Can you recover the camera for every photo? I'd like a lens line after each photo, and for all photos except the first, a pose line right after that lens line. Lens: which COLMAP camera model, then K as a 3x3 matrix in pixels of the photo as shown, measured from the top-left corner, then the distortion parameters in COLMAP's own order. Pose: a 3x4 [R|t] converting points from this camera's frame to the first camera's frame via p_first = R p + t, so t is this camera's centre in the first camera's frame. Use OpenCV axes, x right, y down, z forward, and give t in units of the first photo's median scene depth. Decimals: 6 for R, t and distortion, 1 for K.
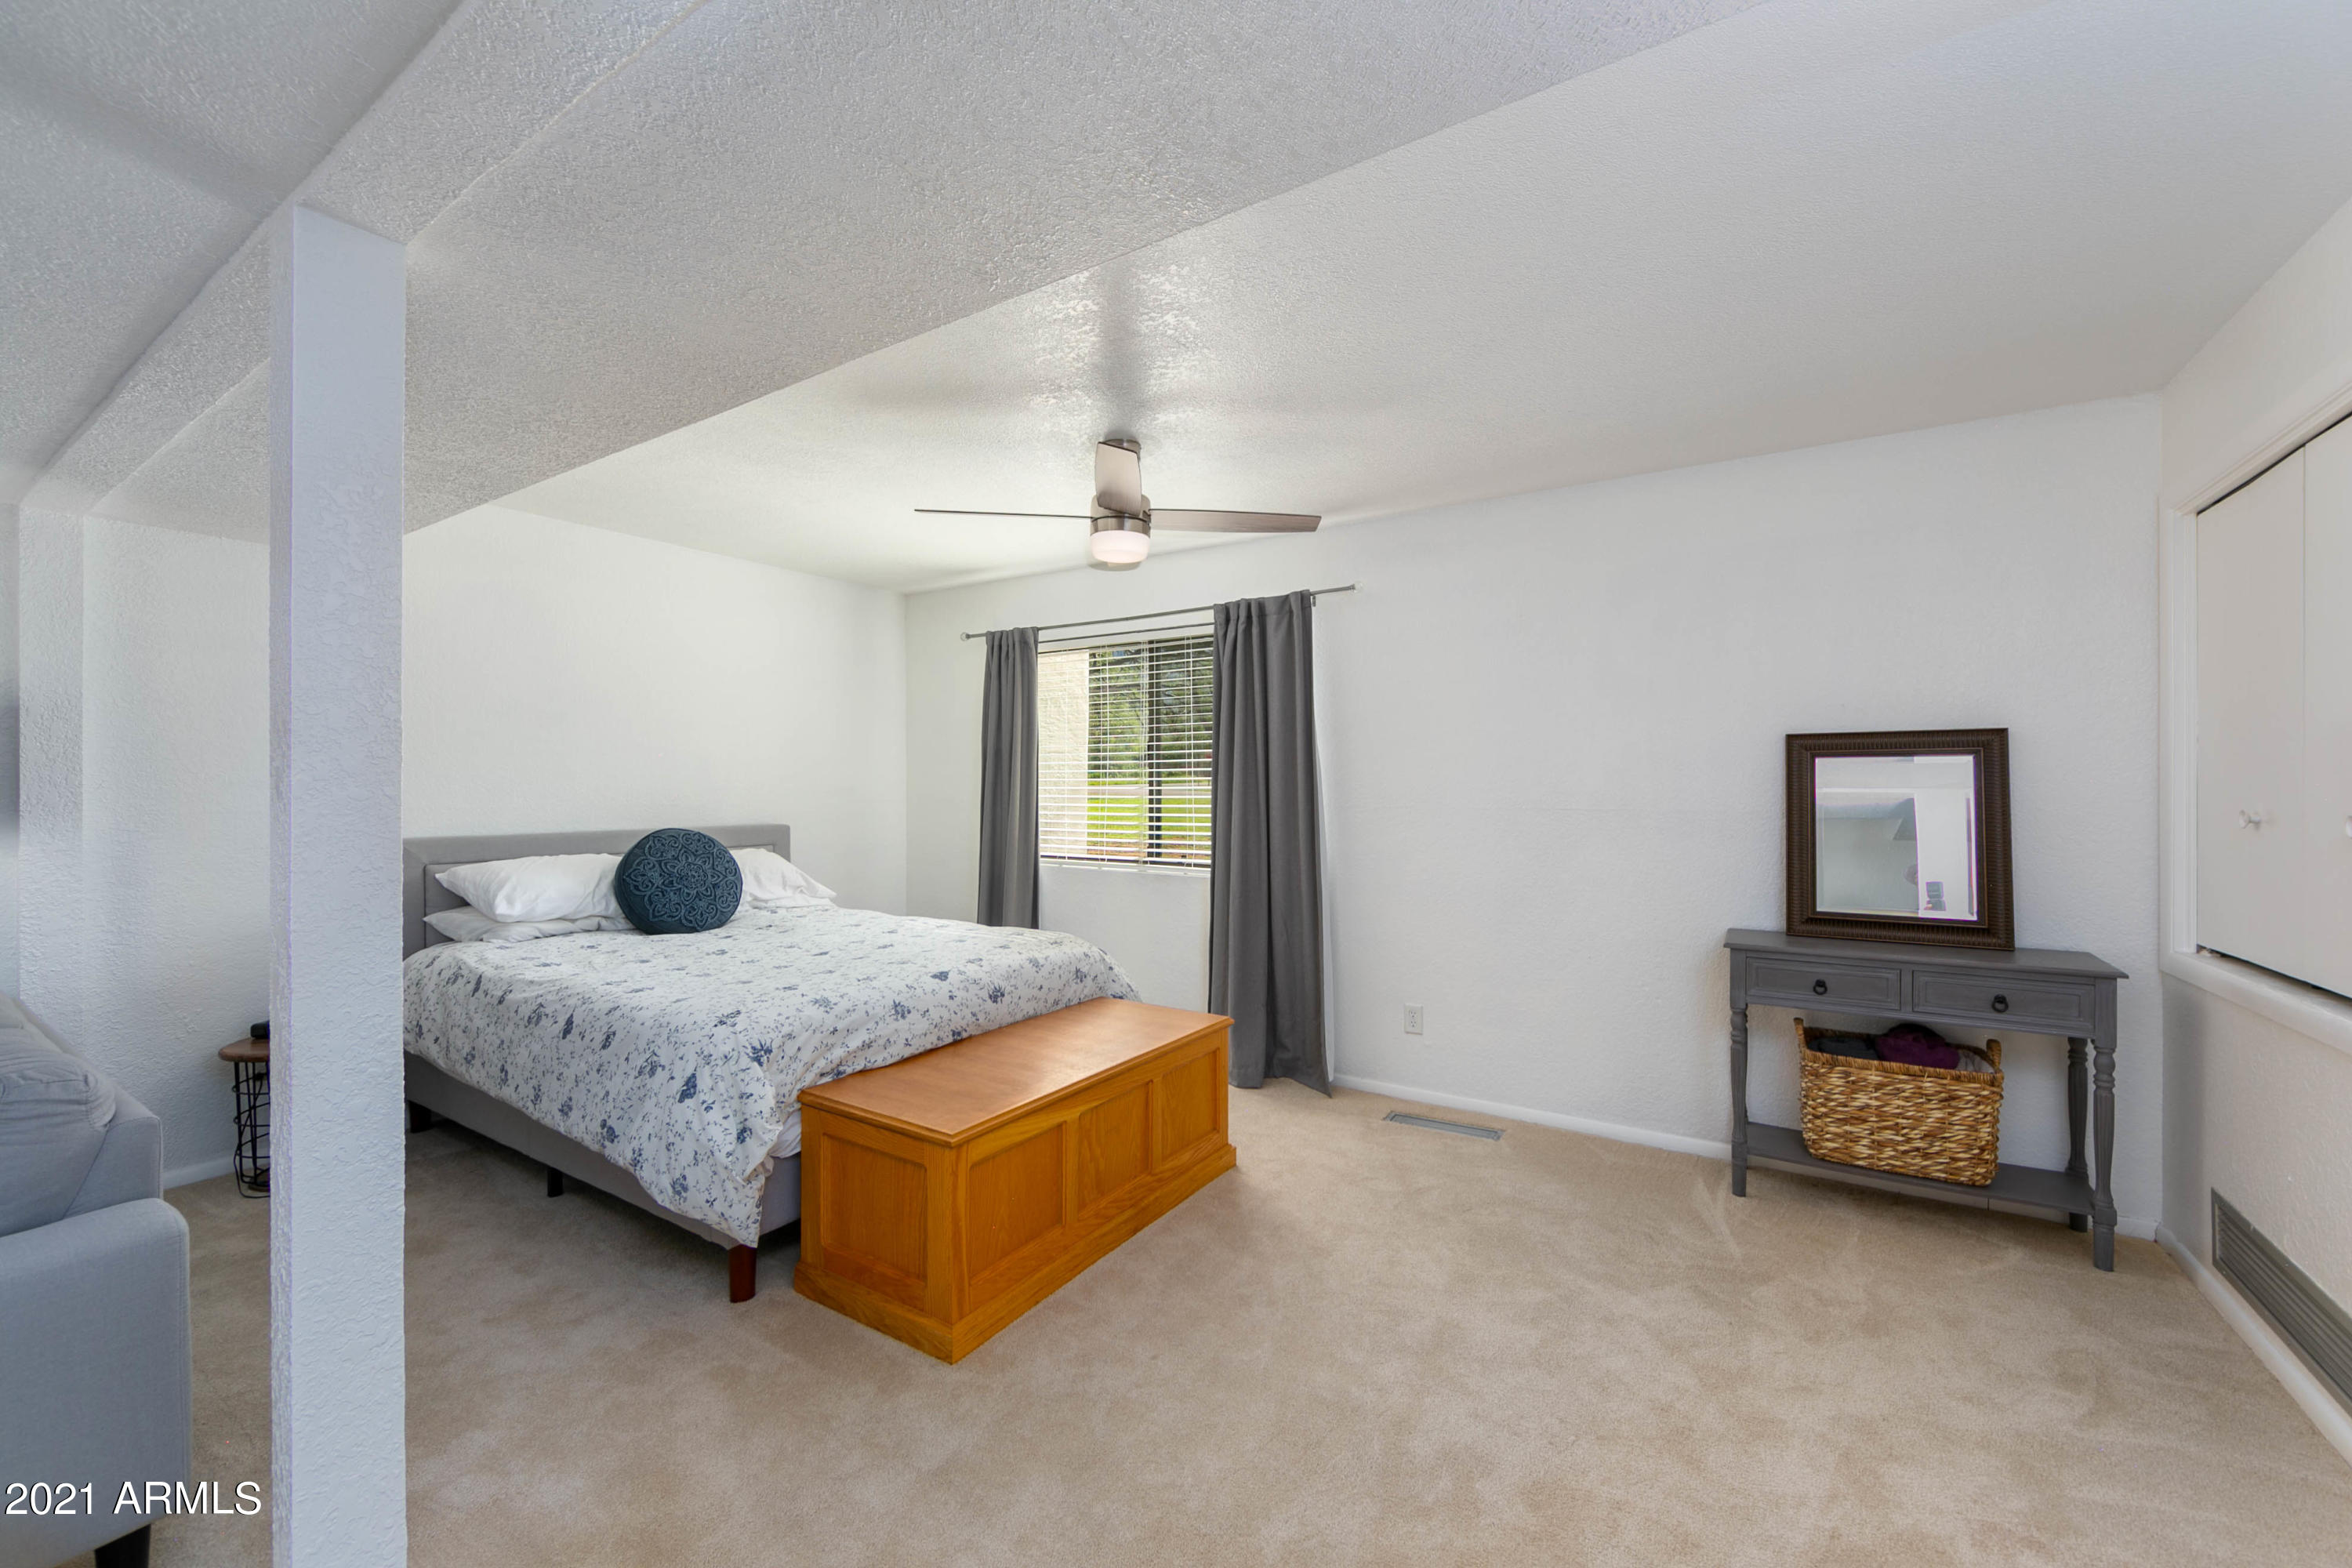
lens RADIAL K [[922.1, 0, 1181.2], [0, 922.1, 786.5], [0, 0, 1]] dist [-0.001100, -0.000291]
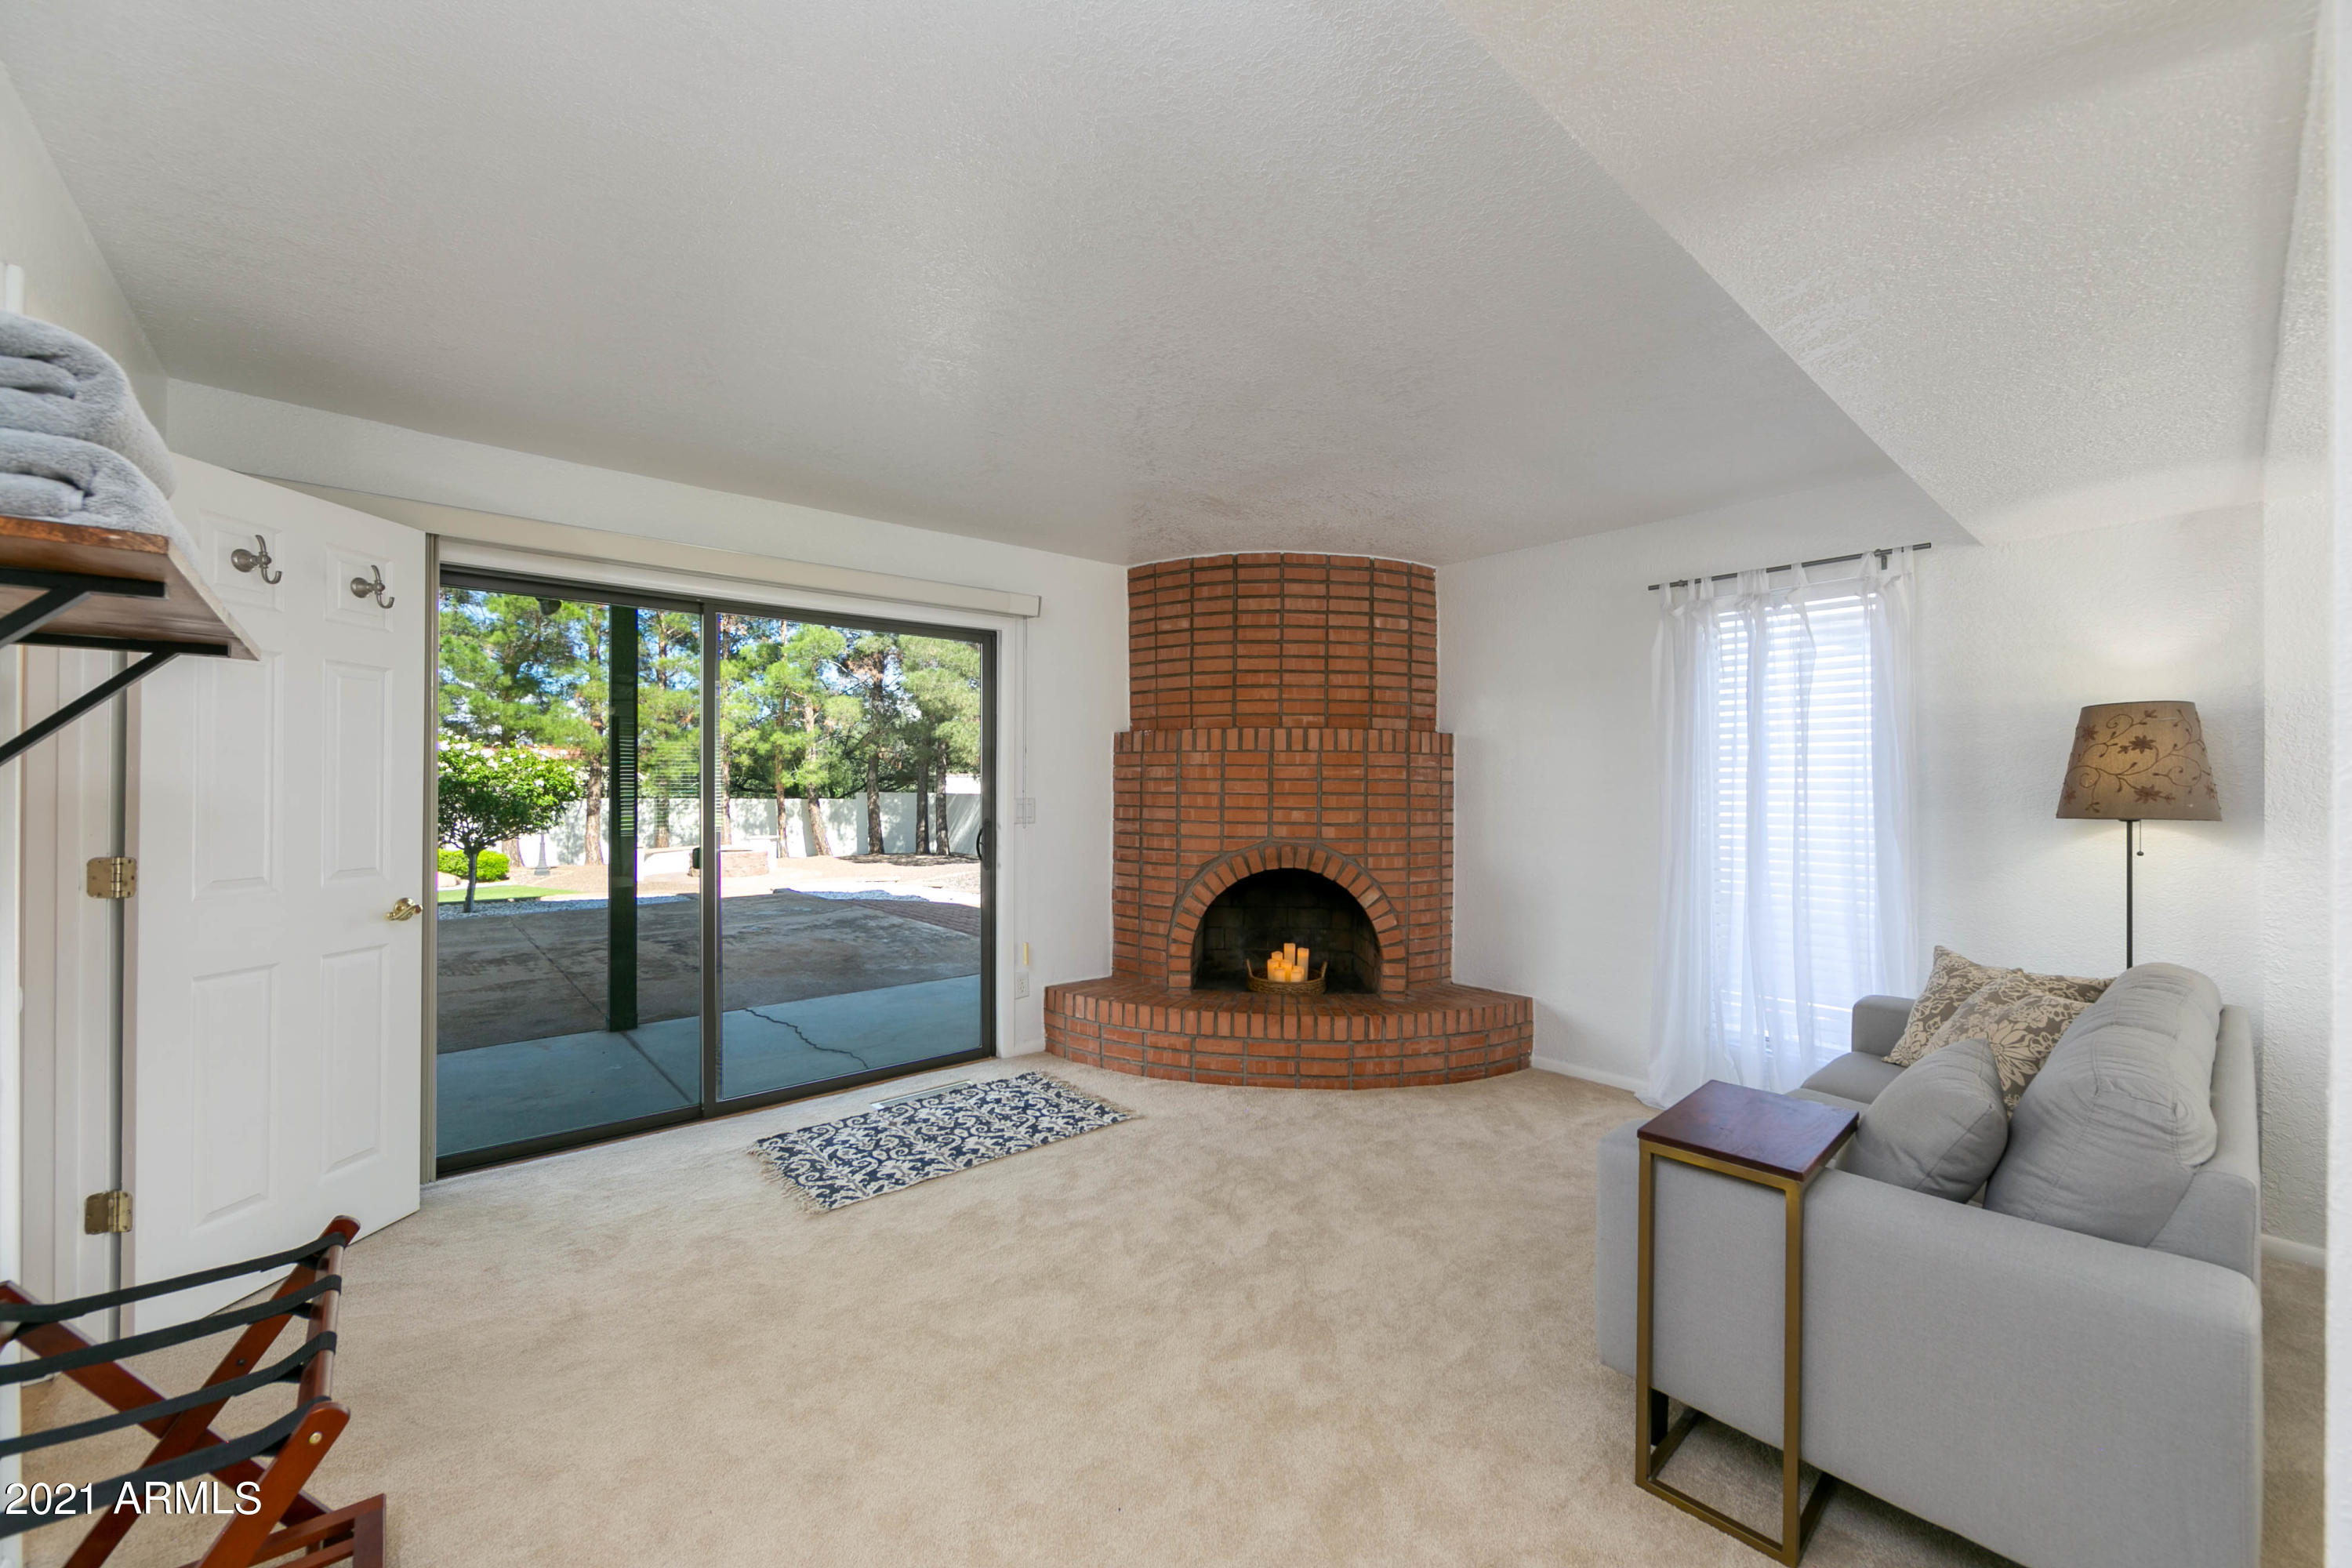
lens RADIAL K [[922.1, 0, 1181.2], [0, 922.1, 786.5], [0, 0, 1]] dist [-0.001100, -0.000291]
pose [[-0.270836, -0.001683, -0.962624, -0.019616], [-0.003046, 0.999995, -0.000891, 0.000288], [0.962621, 0.002691, -0.270840, 0.164830]]
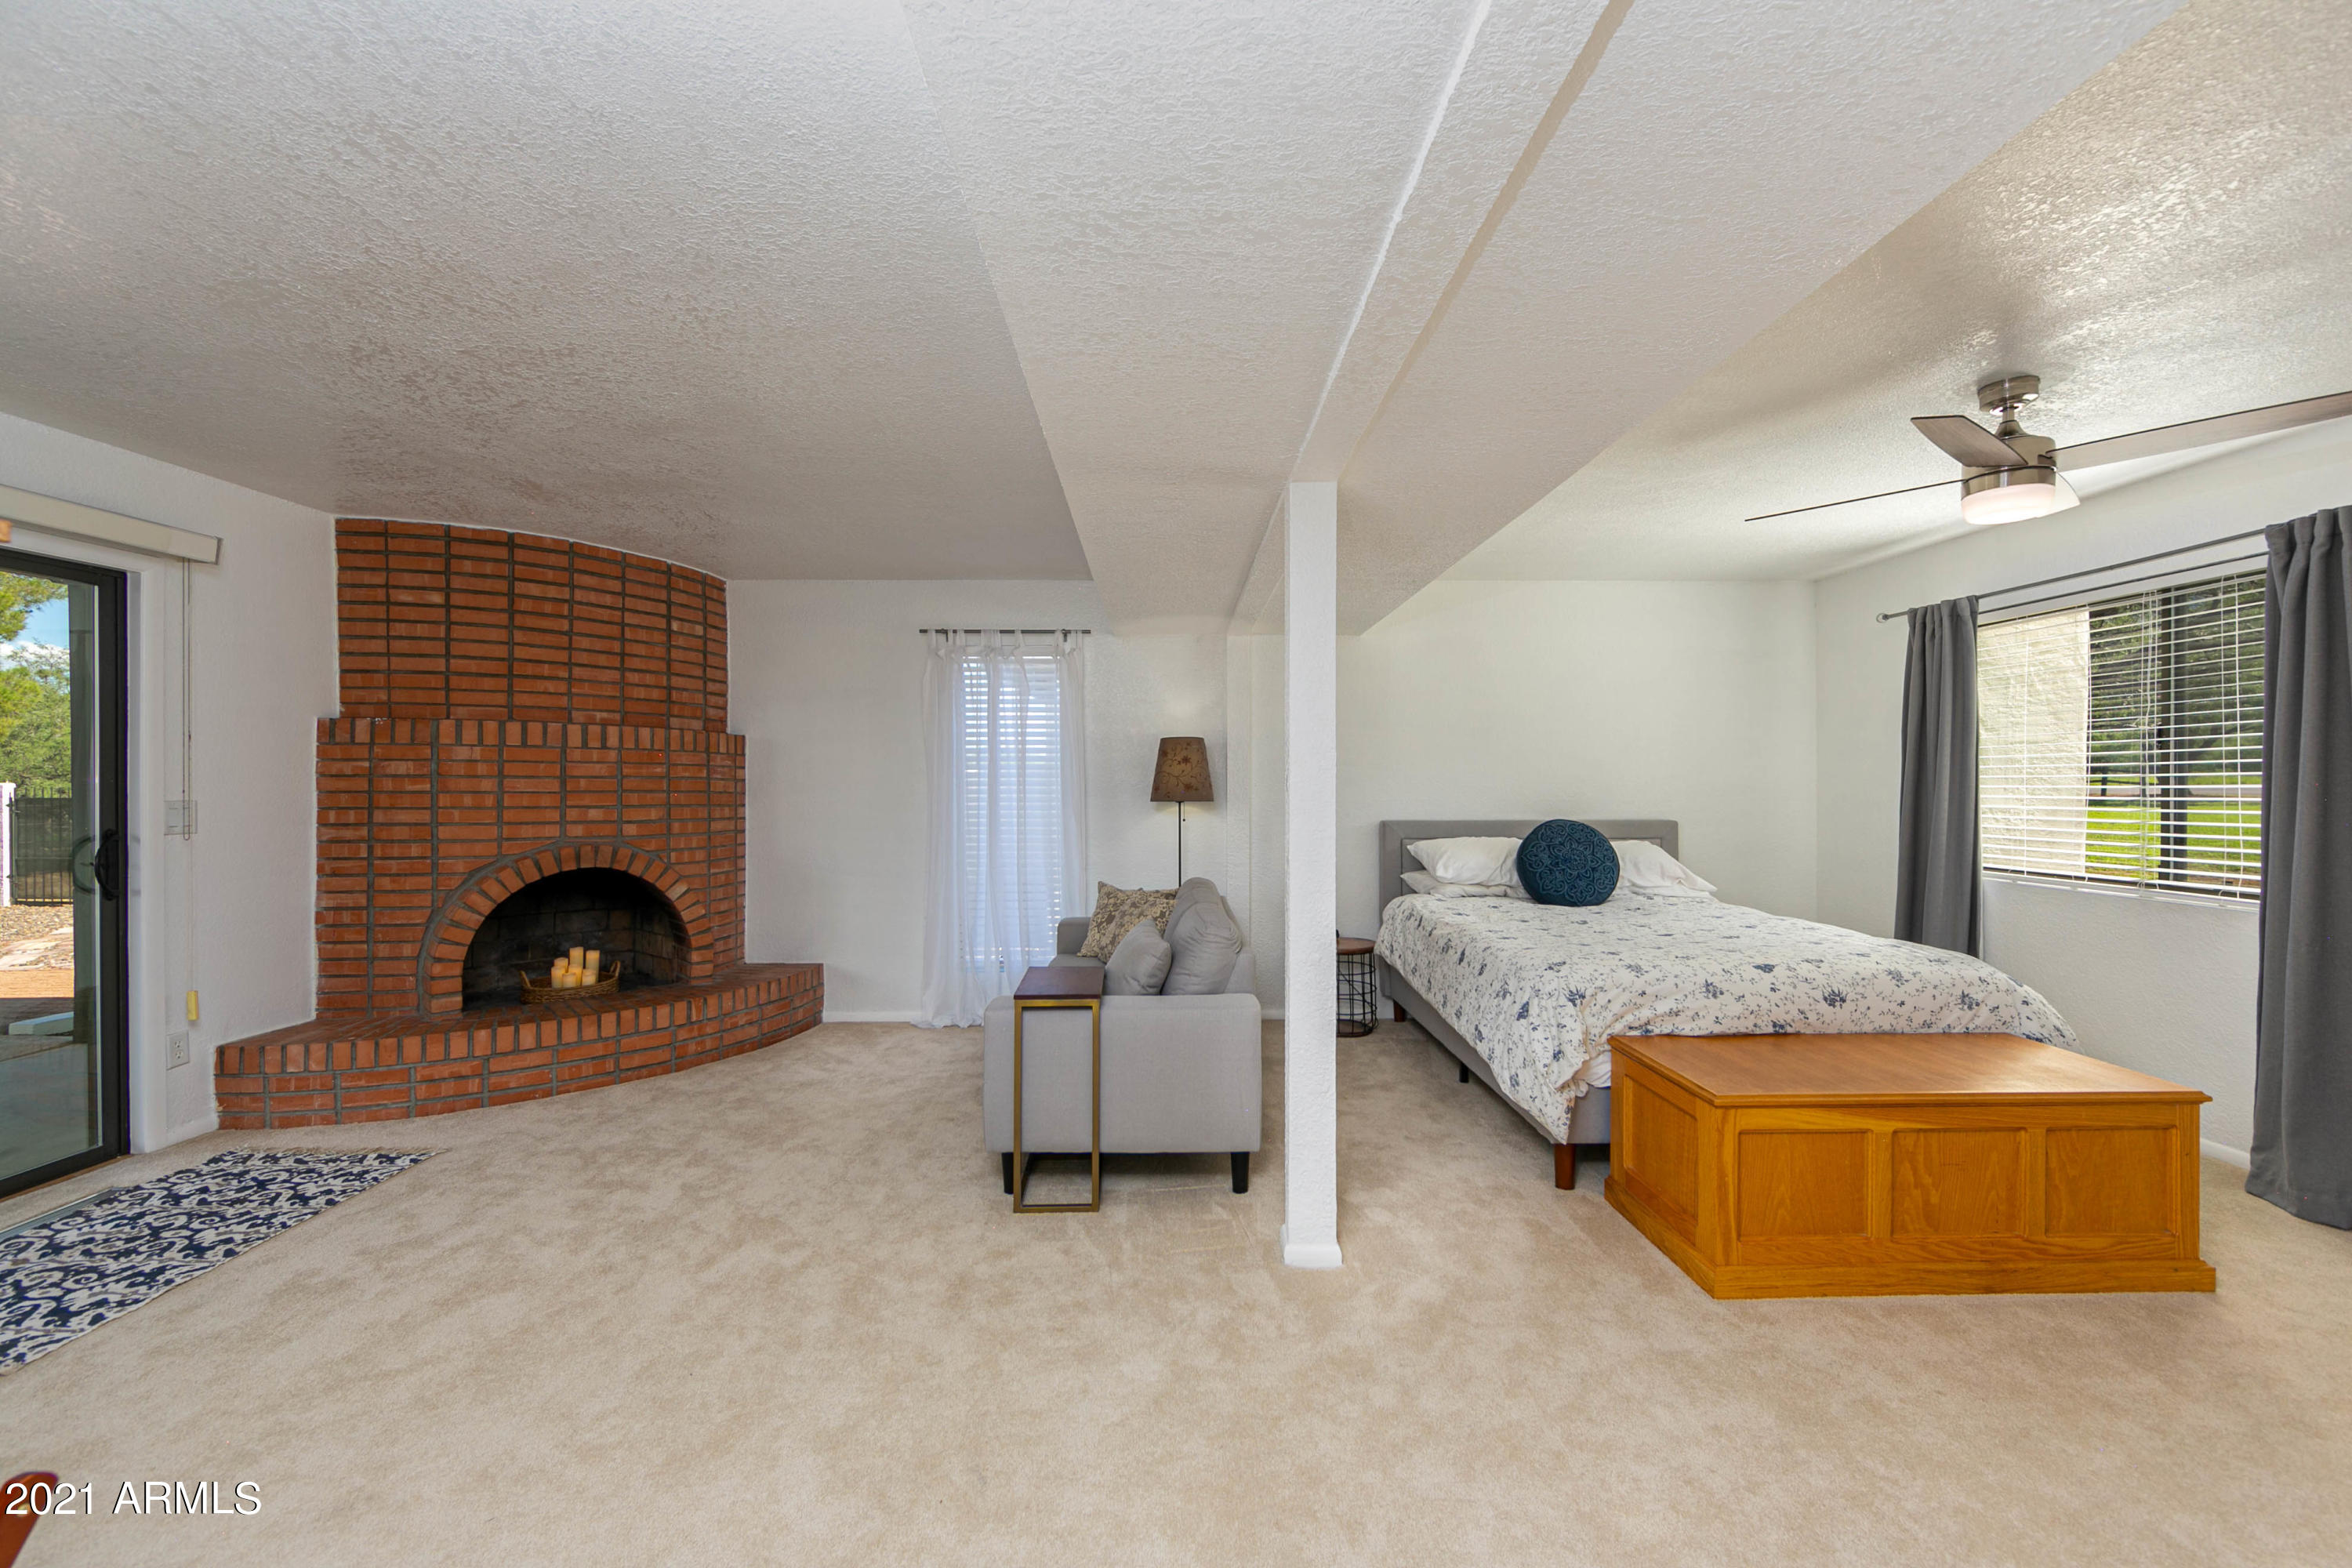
lens RADIAL K [[922.1, 0, 1181.2], [0, 922.1, 786.5], [0, 0, 1]] dist [-0.001100, -0.000291]
pose [[0.557484, 0.000872, -0.830187, 0.250804], [0.000312, 0.999999, 0.001261, 0.000417], [0.830188, -0.000962, 0.557483, -0.129695]]
